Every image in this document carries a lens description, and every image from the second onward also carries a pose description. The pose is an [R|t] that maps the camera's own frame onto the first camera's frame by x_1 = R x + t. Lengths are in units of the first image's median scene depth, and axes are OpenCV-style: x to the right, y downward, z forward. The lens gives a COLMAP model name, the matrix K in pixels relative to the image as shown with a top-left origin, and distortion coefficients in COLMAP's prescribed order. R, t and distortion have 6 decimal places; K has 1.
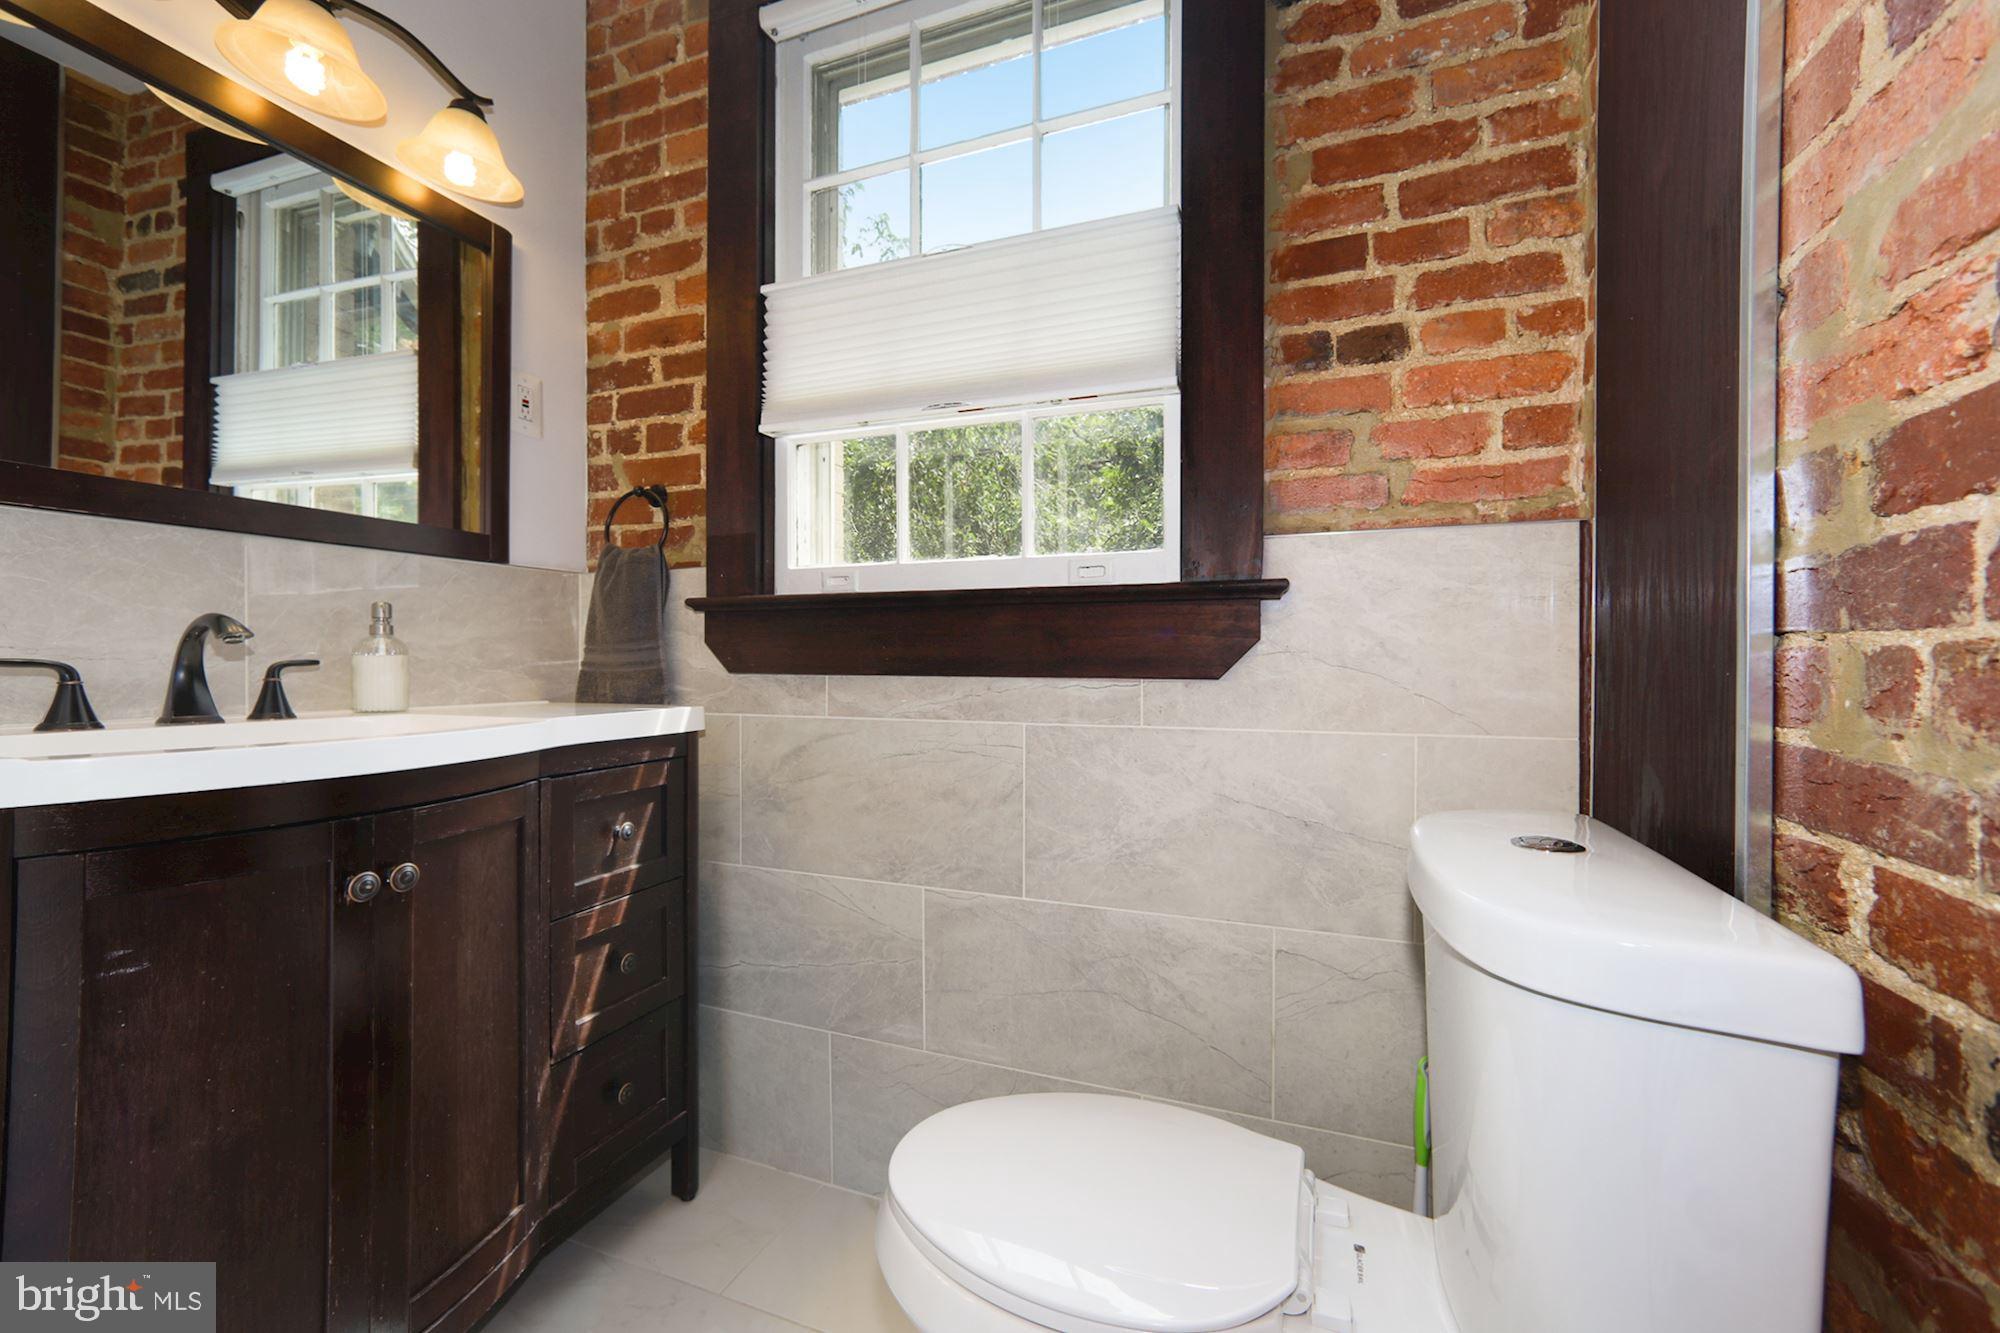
lens RADIAL K [[802.5, 0, 995.1], [0, 802.5, 656.9], [0, 0, 1]] dist [-0.002936, 0.000371]
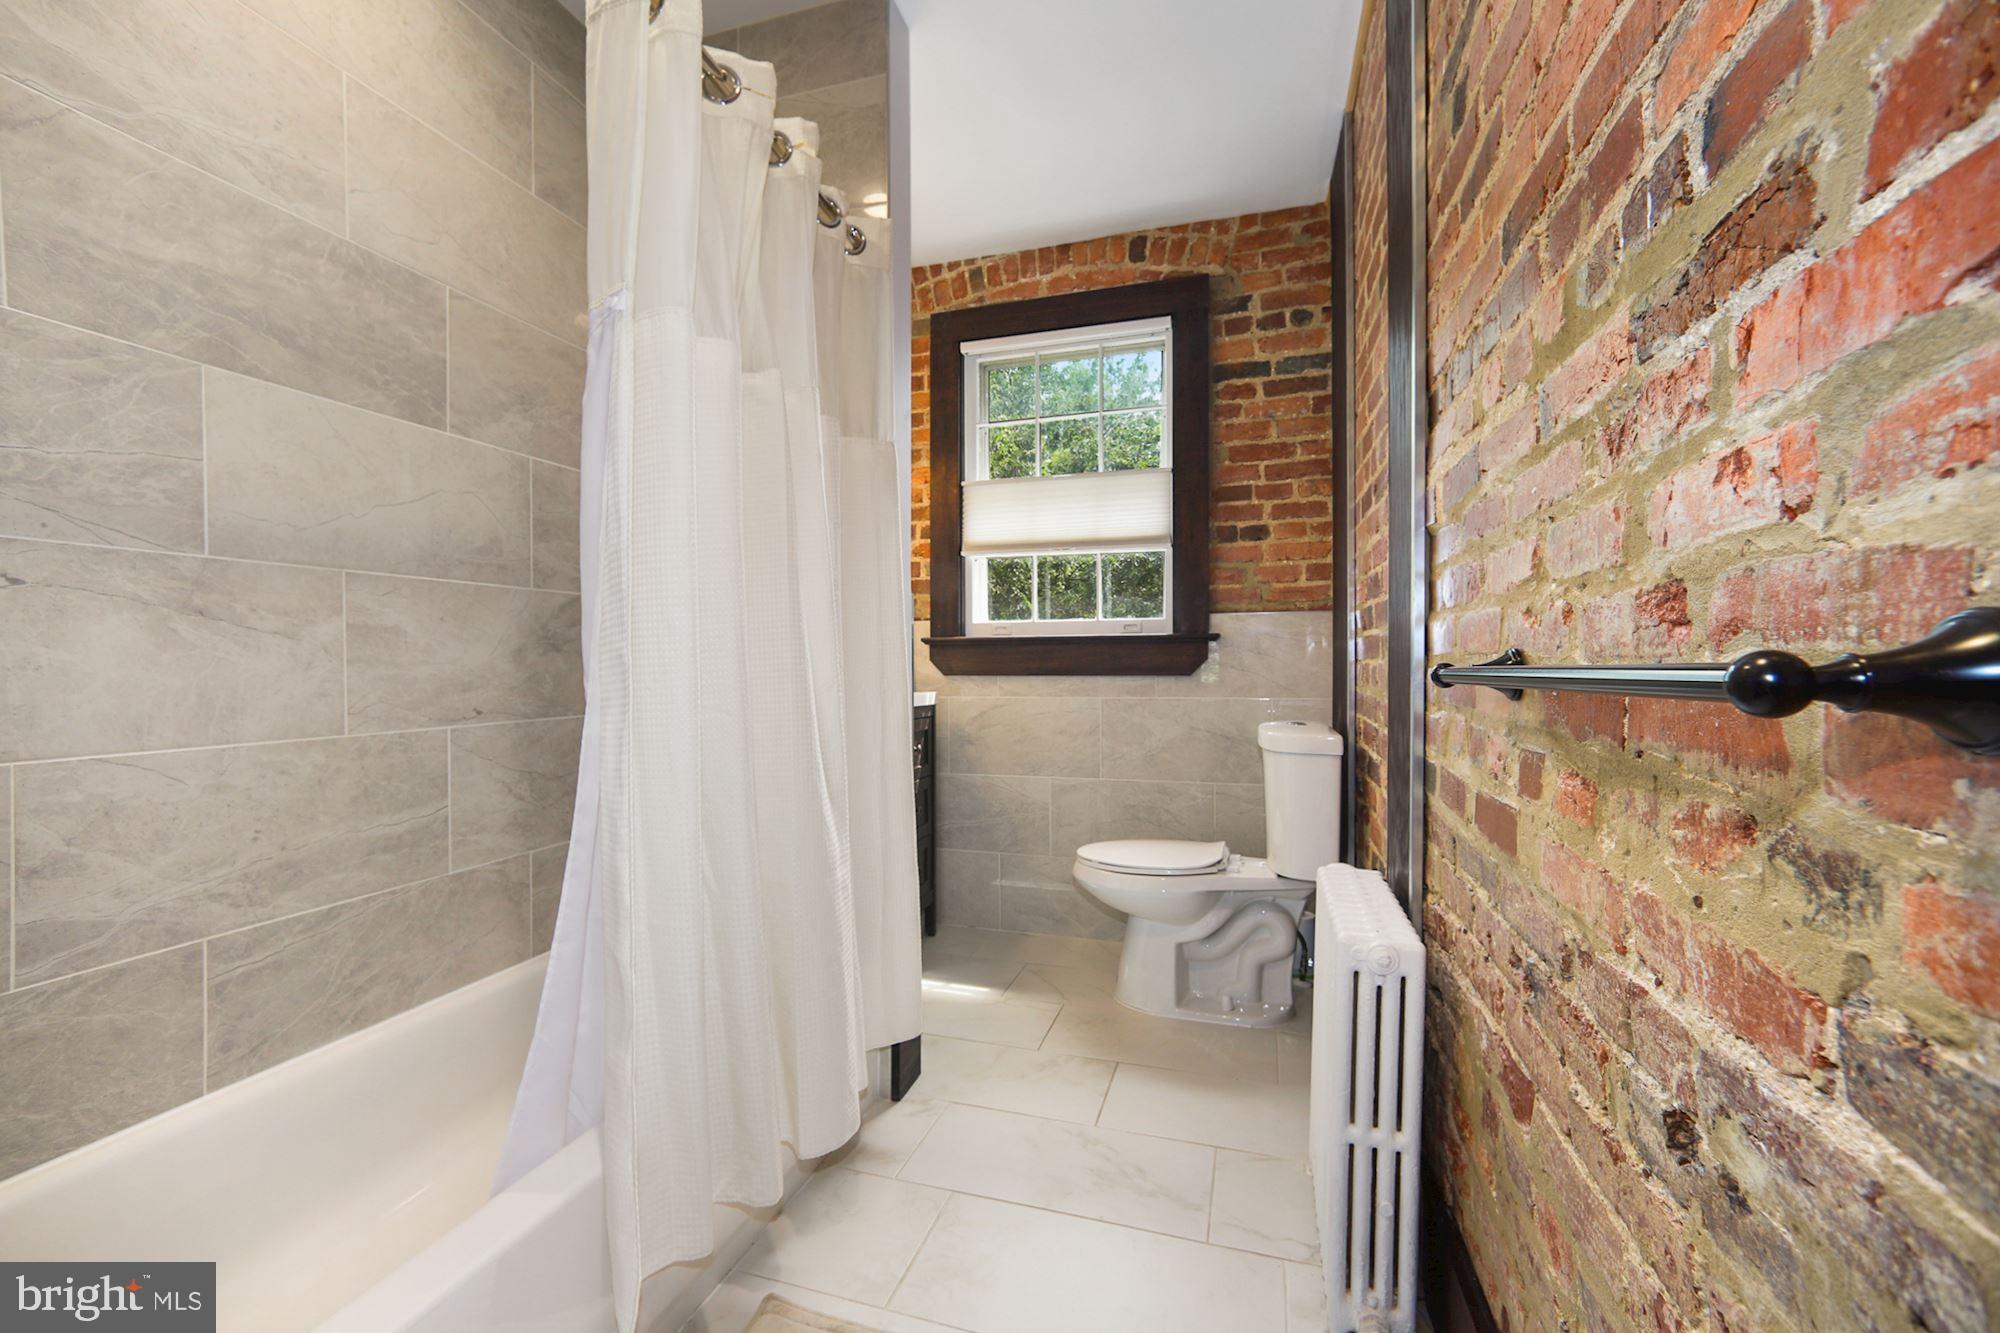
lens RADIAL K [[786.5, 0, 992.0], [0, 786.5, 667.2], [0, 0, 1]] dist [-0.015679, 0.000091]
pose [[0.998414, -0.005697, 0.056014, -0.424316], [0.005567, 0.999981, 0.002479, -0.006742], [-0.056027, -0.002164, 0.998427, -1.243048]]
